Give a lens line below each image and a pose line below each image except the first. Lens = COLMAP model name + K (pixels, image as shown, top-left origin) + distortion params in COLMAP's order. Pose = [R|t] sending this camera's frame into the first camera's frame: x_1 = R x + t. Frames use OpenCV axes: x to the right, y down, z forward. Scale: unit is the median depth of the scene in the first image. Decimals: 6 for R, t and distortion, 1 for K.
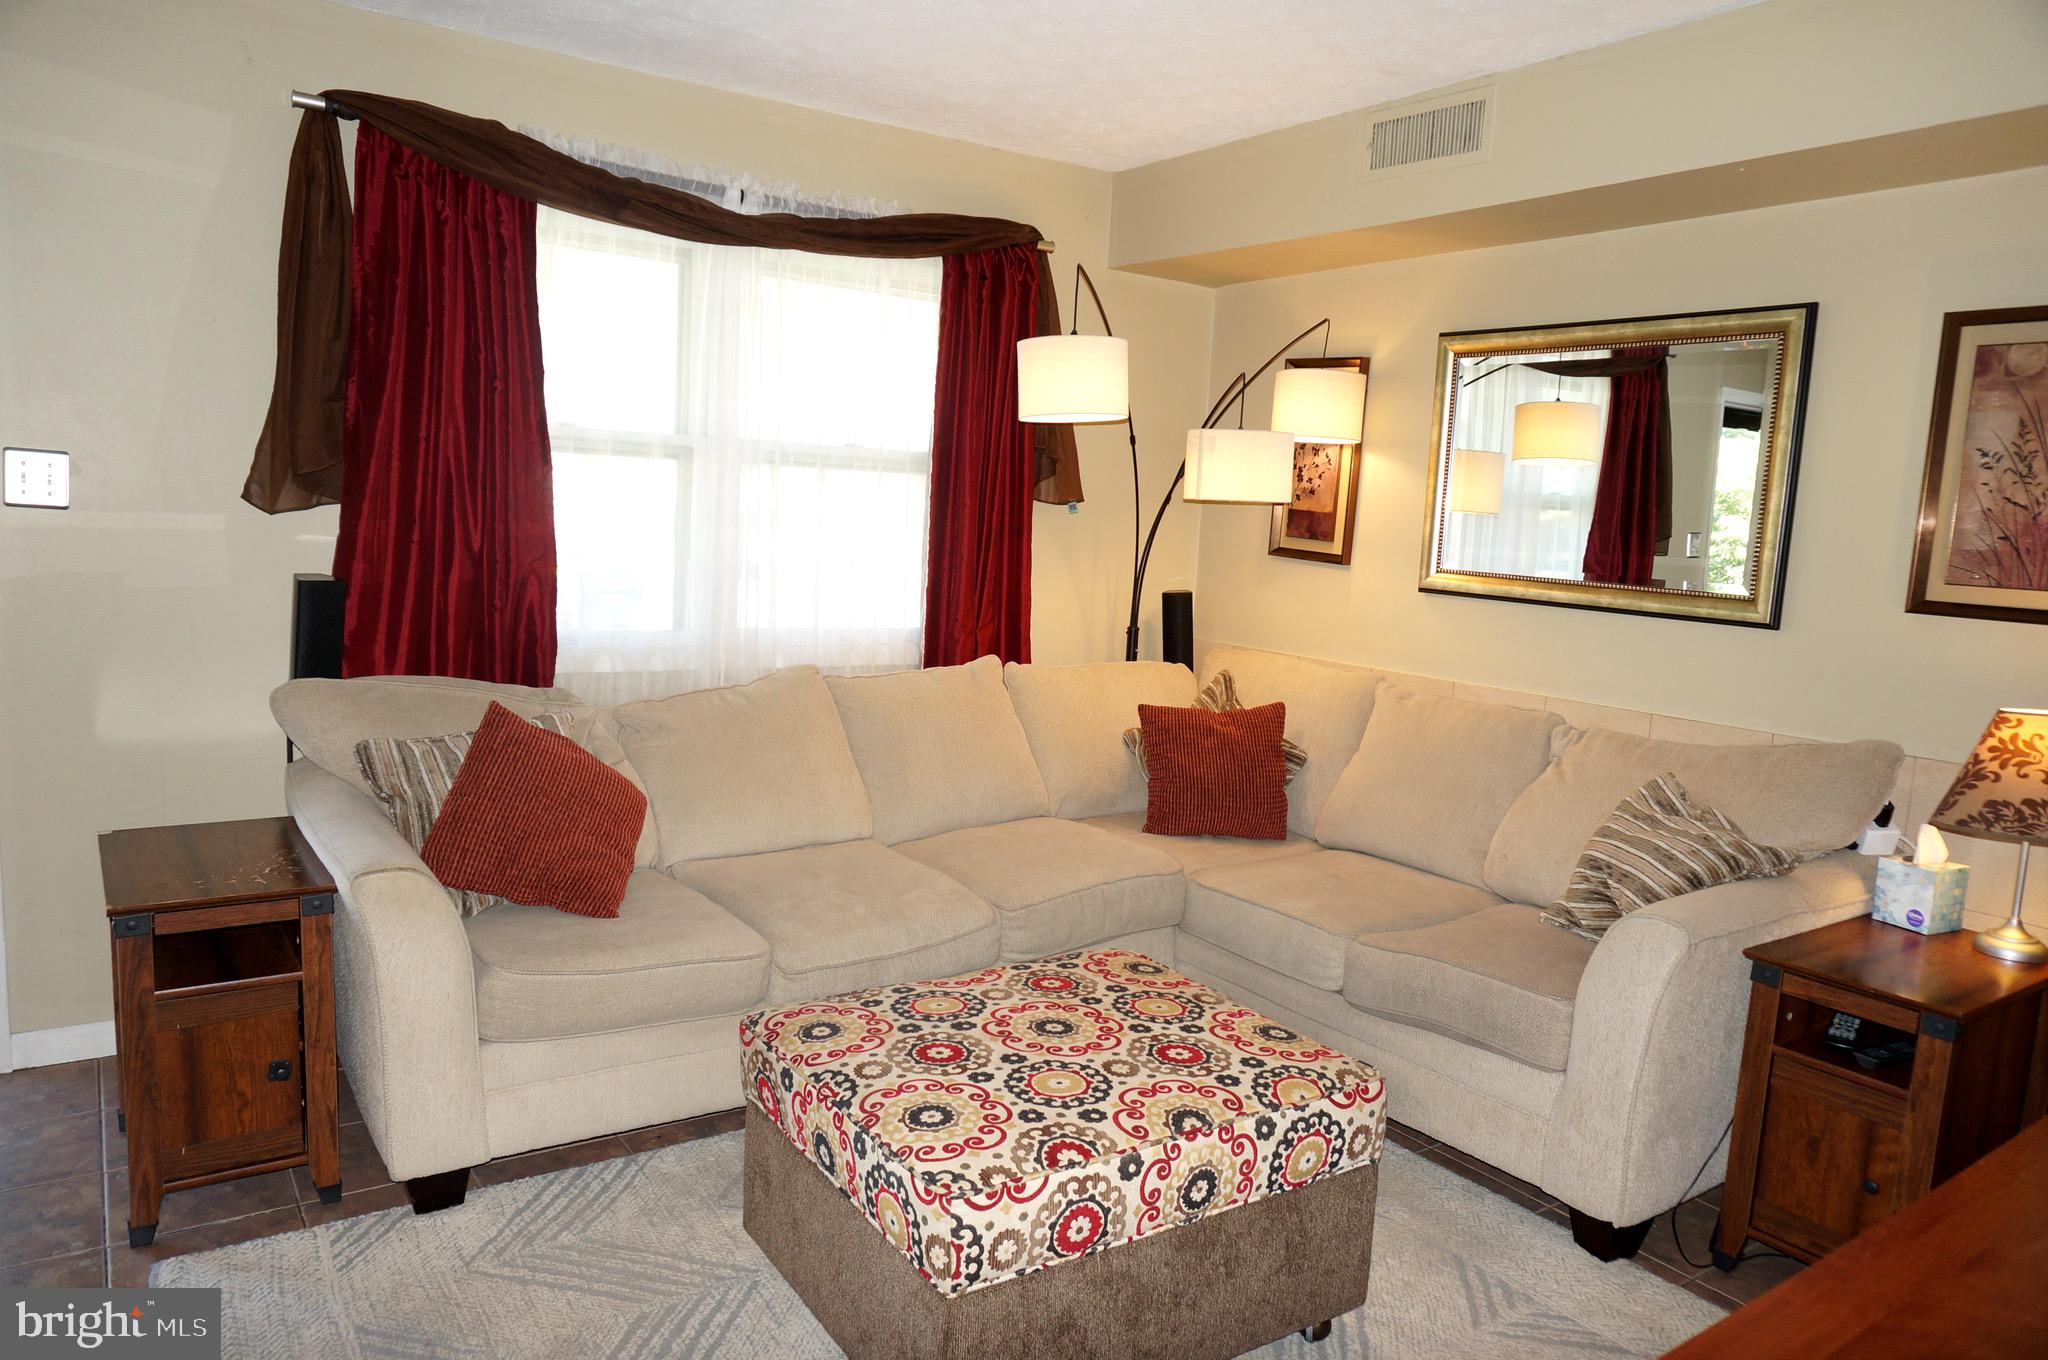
lens RADIAL K [[1381.7, 0, 1013.8], [0, 1381.7, 674.5], [0, 0, 1]] dist [-0.039985, 0.028444]
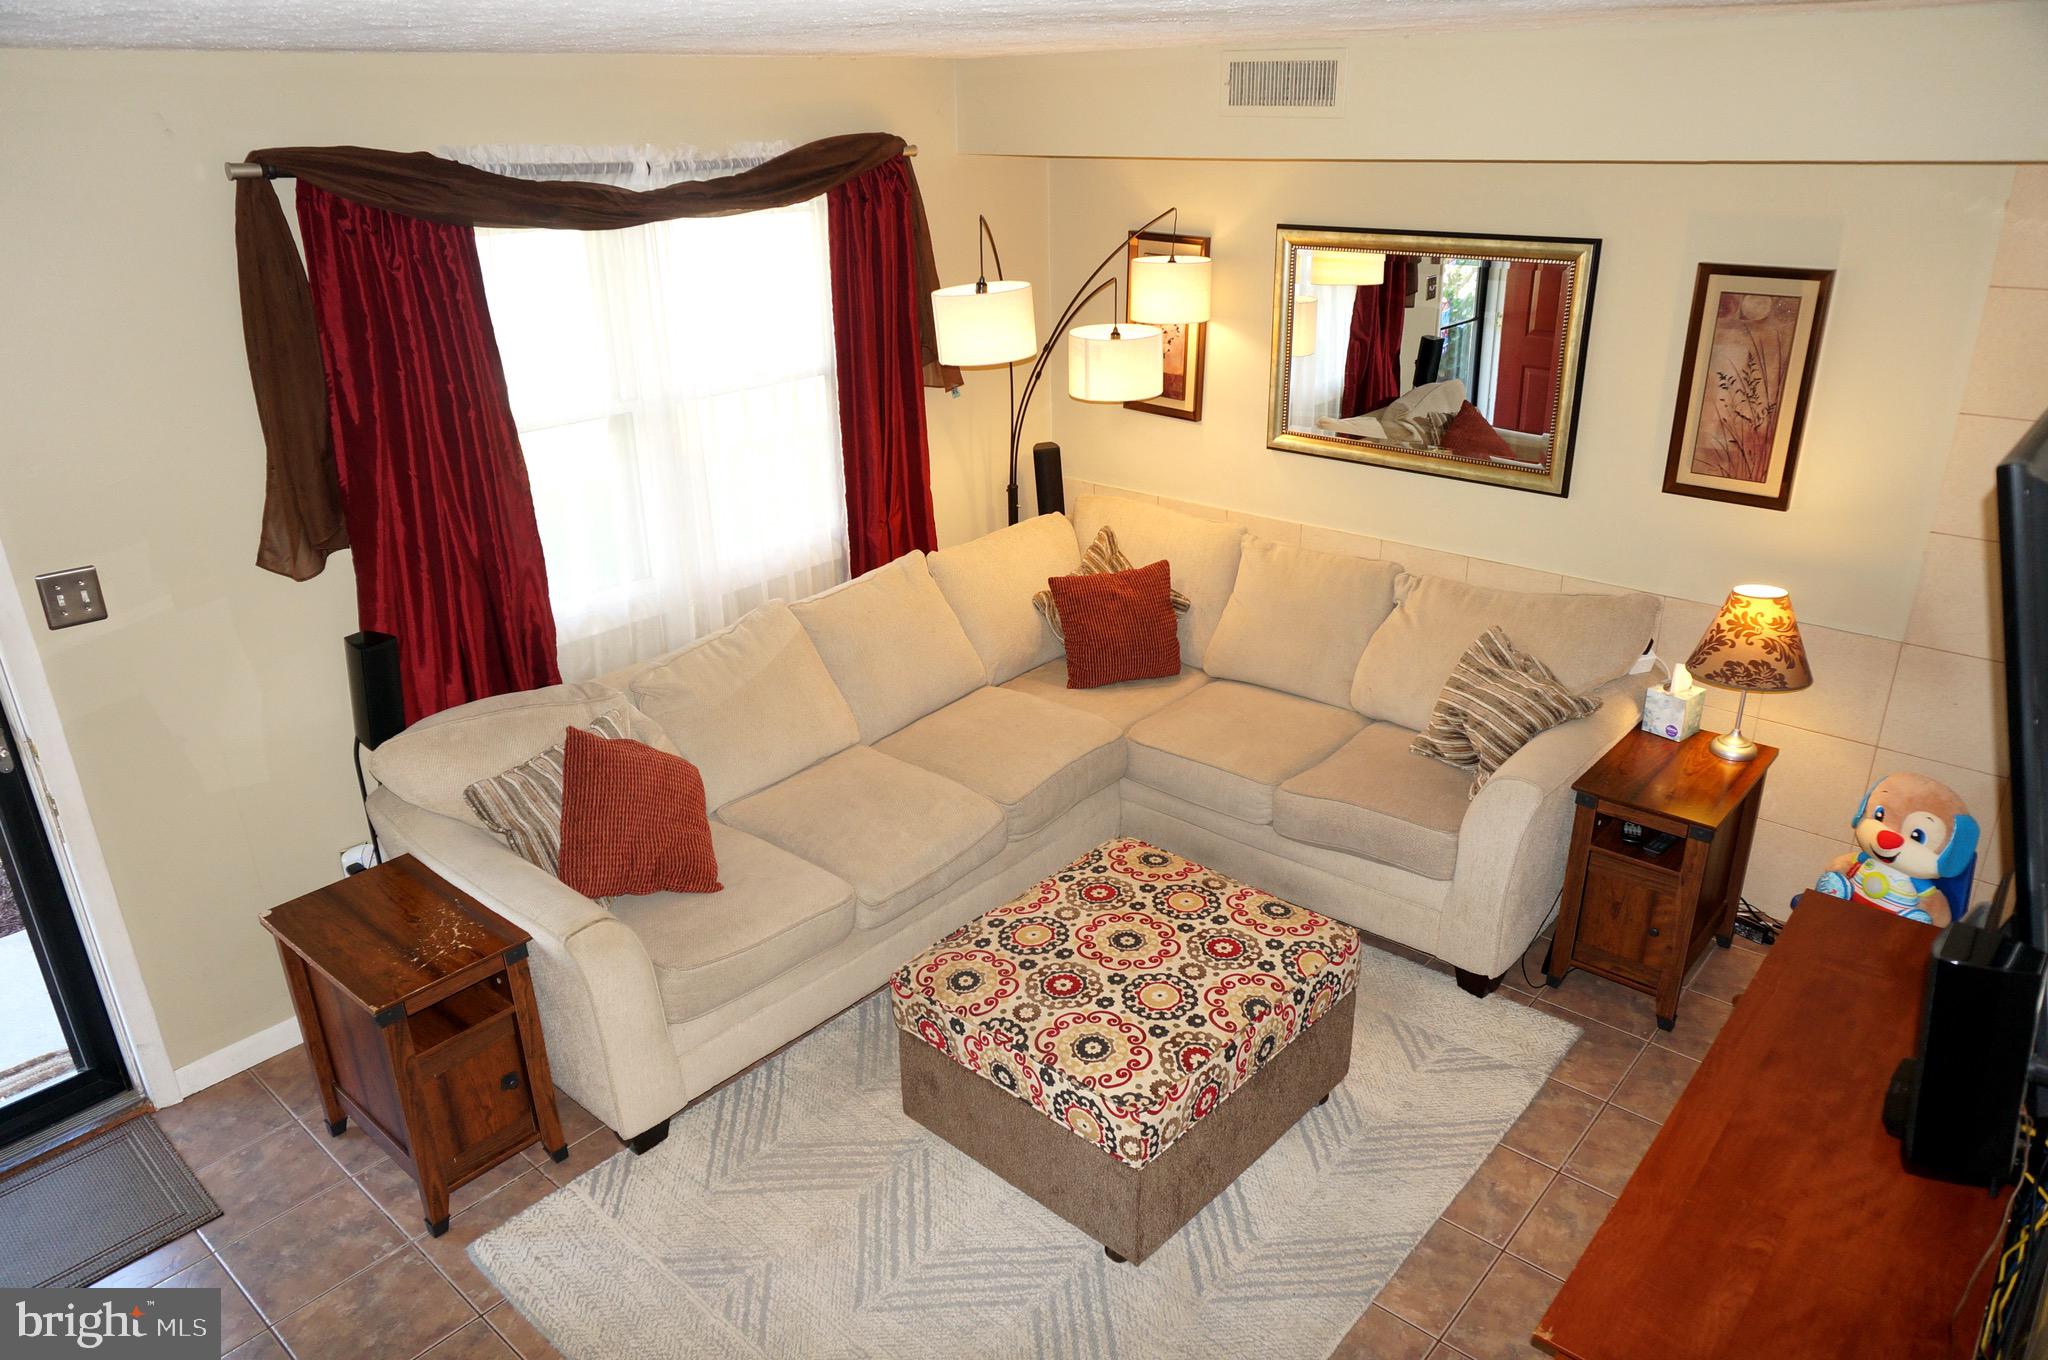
lens RADIAL K [[1381.7, 0, 1027.0], [0, 1381.7, 687.1], [0, 0, 1]] dist [-0.039985, 0.028444]
pose [[0.967221, -0.157390, 0.199280, -0.247870], [0.098519, 0.955872, 0.276772, -0.306787], [-0.234047, -0.248067, 0.940045, -0.159006]]
